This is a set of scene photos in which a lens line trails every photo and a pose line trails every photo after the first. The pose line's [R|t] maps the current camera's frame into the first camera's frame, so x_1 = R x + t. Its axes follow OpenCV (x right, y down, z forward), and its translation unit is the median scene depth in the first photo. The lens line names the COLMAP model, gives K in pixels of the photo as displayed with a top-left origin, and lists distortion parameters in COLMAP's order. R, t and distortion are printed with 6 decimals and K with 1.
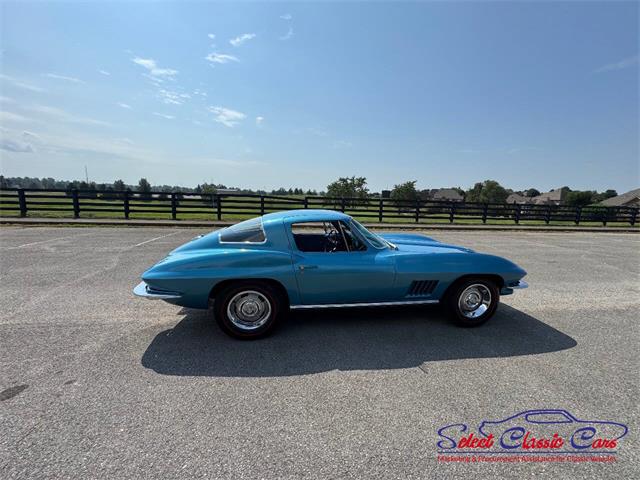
lens RADIAL K [[254.8, 0, 321.8], [0, 254.8, 237.5], [0, 0, 1]] dist [-0.001258, -0.000263]
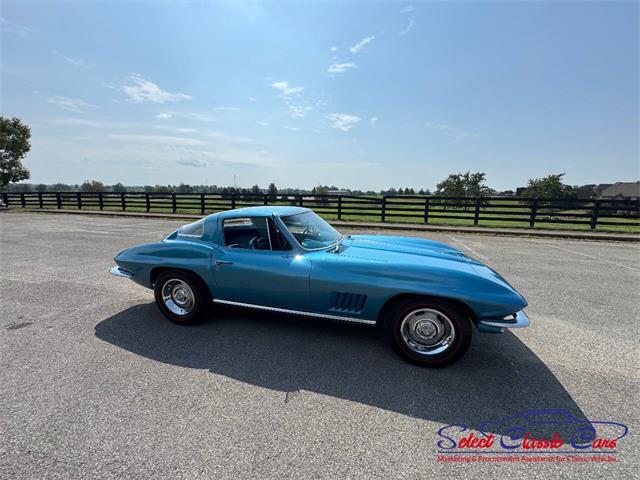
lens RADIAL K [[254.8, 0, 321.5], [0, 254.8, 238.4], [0, 0, 1]] dist [-0.001258, -0.000263]
pose [[0.912678, 0.052418, -0.405303, 0.161242], [-0.051775, 0.998580, 0.012558, -0.002552], [0.405386, 0.009523, 0.914096, 0.056583]]
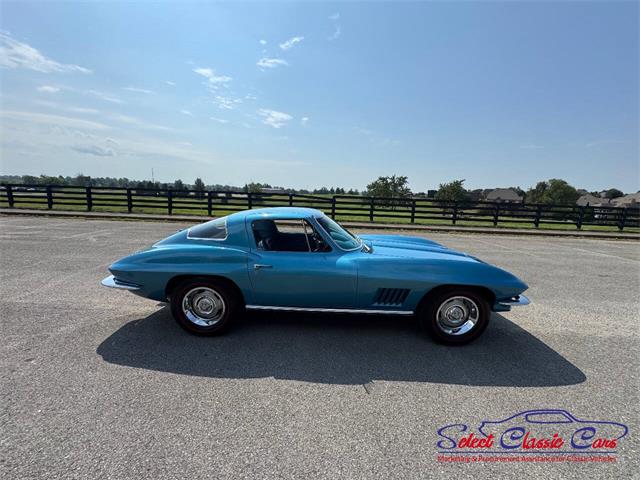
lens RADIAL K [[254.8, 0, 321.8], [0, 254.8, 238.1], [0, 0, 1]] dist [-0.001258, -0.000263]
pose [[0.986850, 0.033921, -0.158041, 0.073082], [-0.033205, 0.999423, 0.007170, -0.001264], [0.158193, -0.001828, 0.987407, 0.020293]]
